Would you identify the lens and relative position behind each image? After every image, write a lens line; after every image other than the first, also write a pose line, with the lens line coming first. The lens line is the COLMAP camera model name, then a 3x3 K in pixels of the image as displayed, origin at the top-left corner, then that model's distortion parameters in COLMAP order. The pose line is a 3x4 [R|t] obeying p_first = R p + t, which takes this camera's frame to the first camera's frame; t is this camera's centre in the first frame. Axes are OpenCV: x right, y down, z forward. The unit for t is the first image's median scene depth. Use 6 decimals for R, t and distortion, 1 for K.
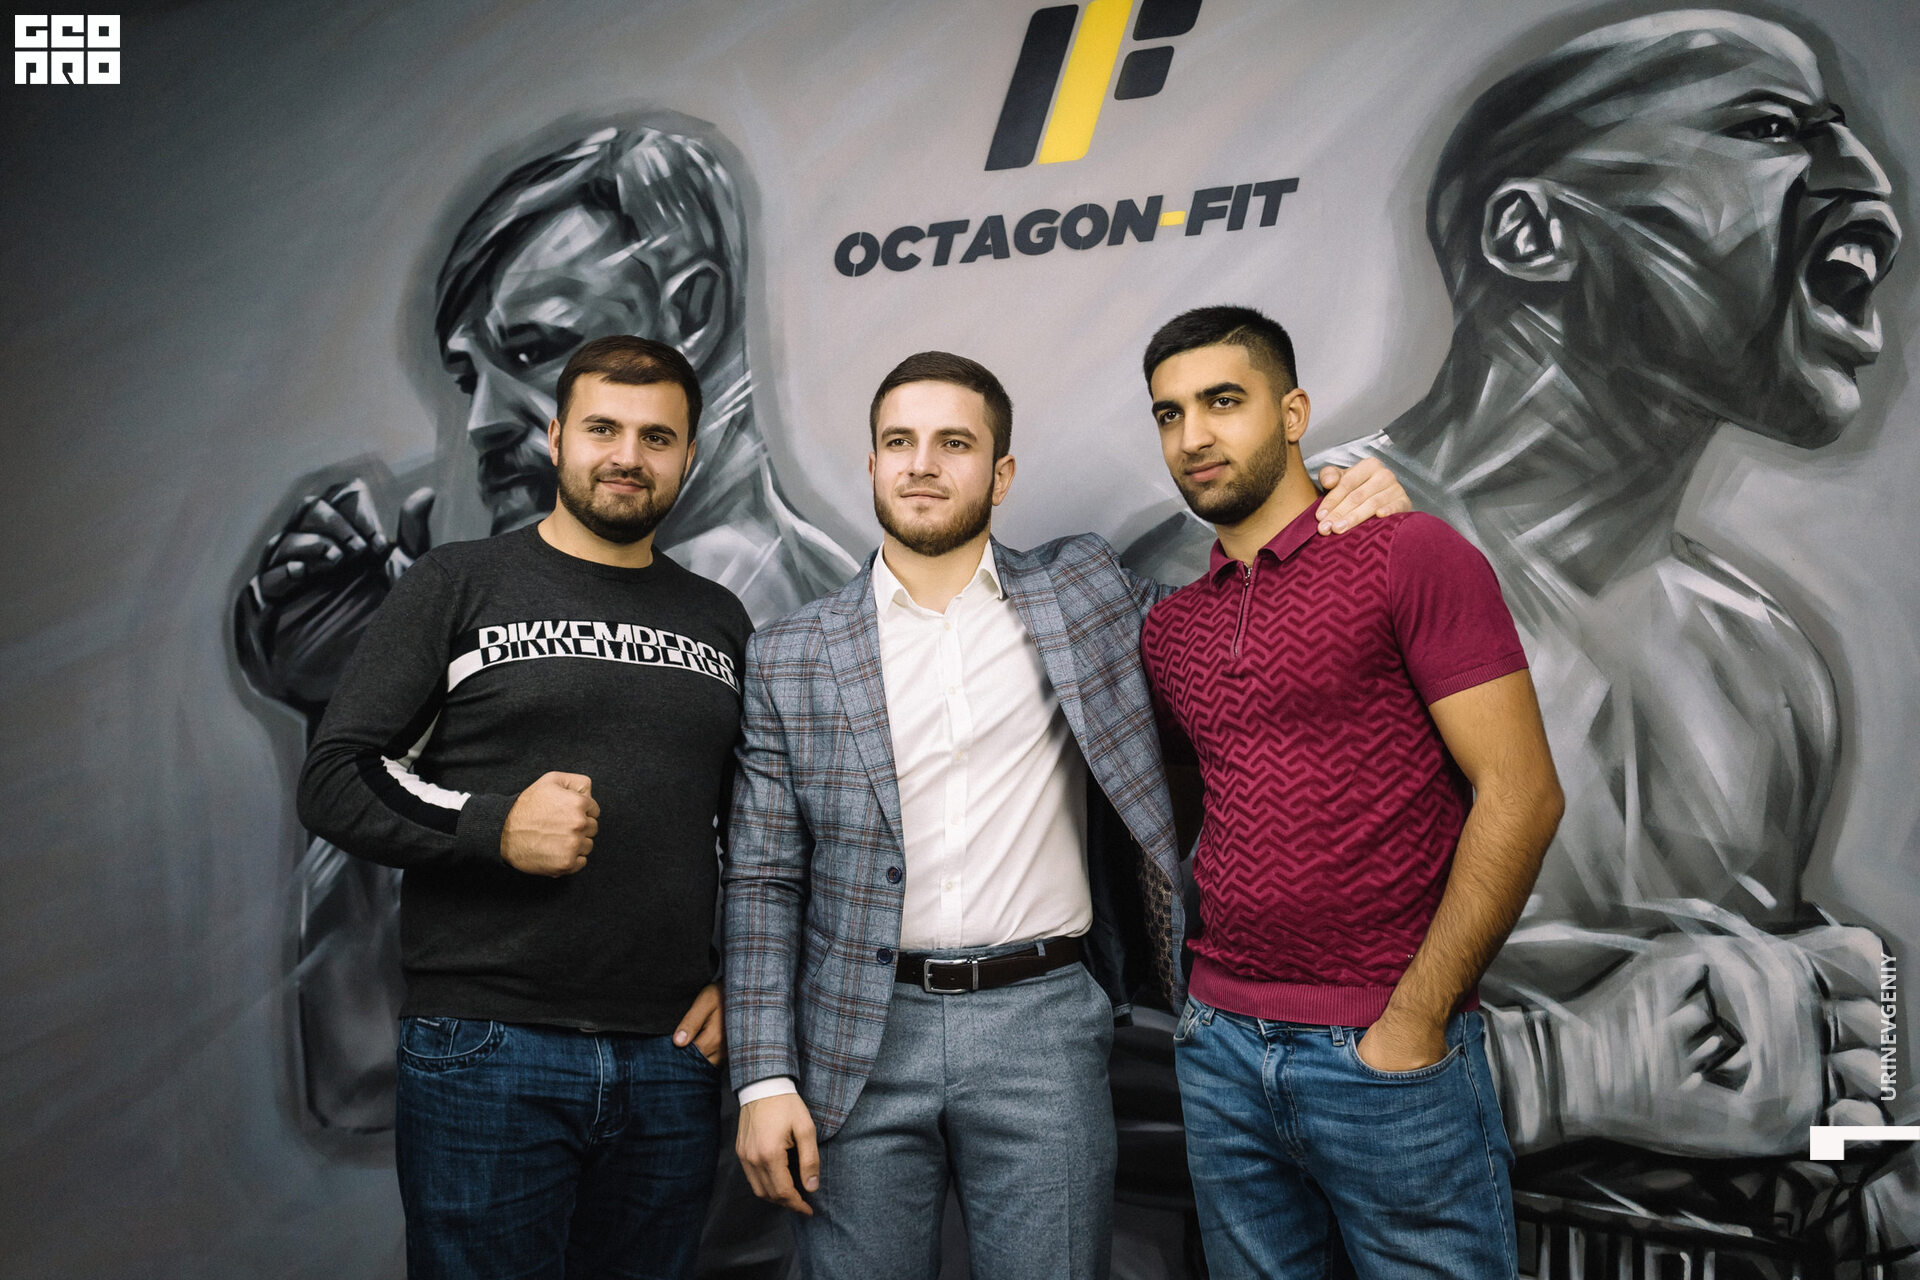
lens RADIAL K [[1955.4, 0, 952.0], [0, 1955.4, 642.8], [0, 0, 1]] dist [0.065290, -0.220597]
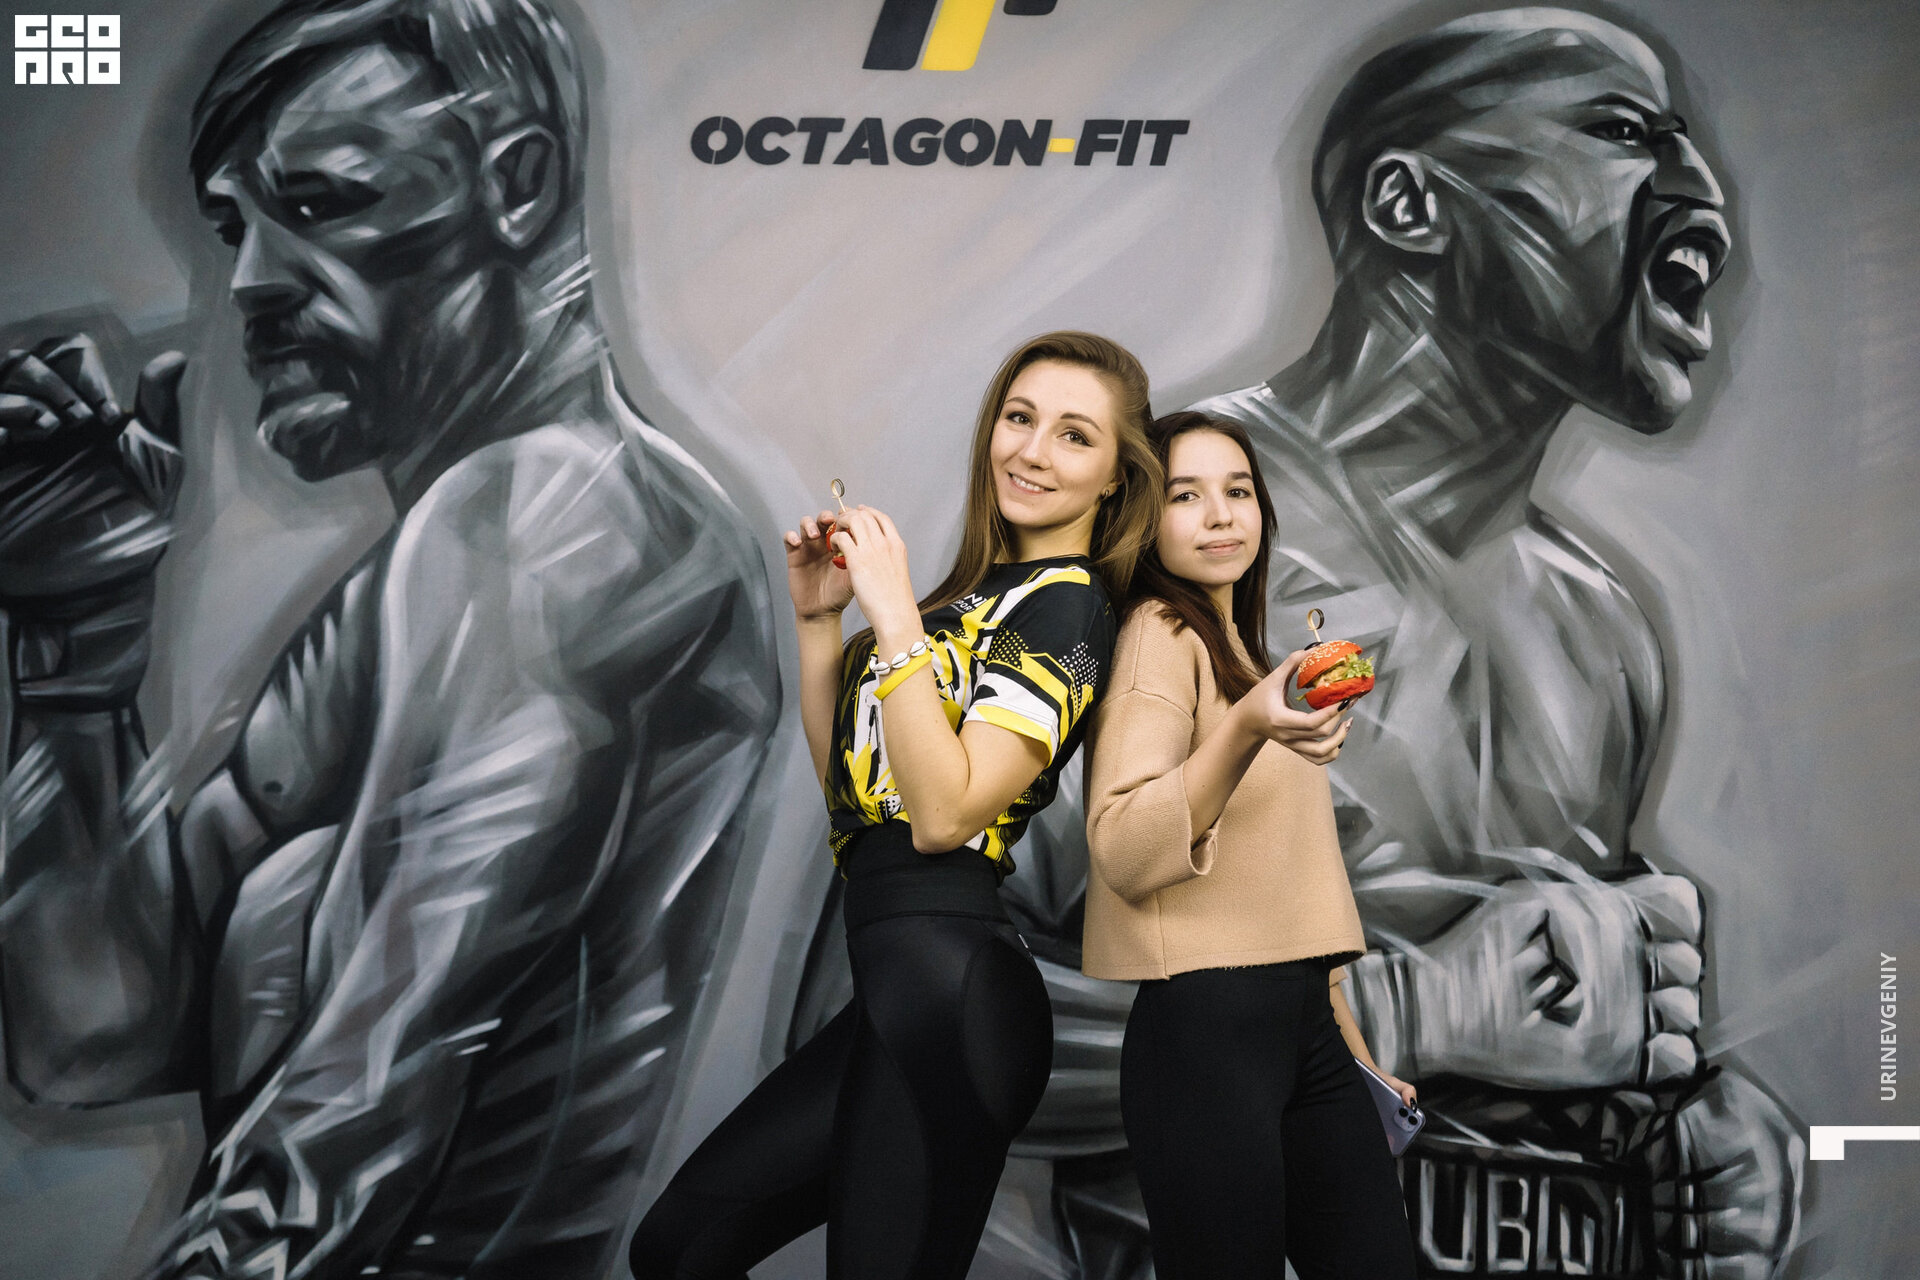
lens RADIAL K [[1955.4, 0, 952.0], [0, 1955.4, 642.8], [0, 0, 1]] dist [0.065290, -0.220597]
pose [[0.942868, 0.043512, 0.330313, -0.263132], [-0.053141, 0.998383, 0.020174, 0.013678], [-0.328901, -0.036575, 0.943656, 0.097085]]
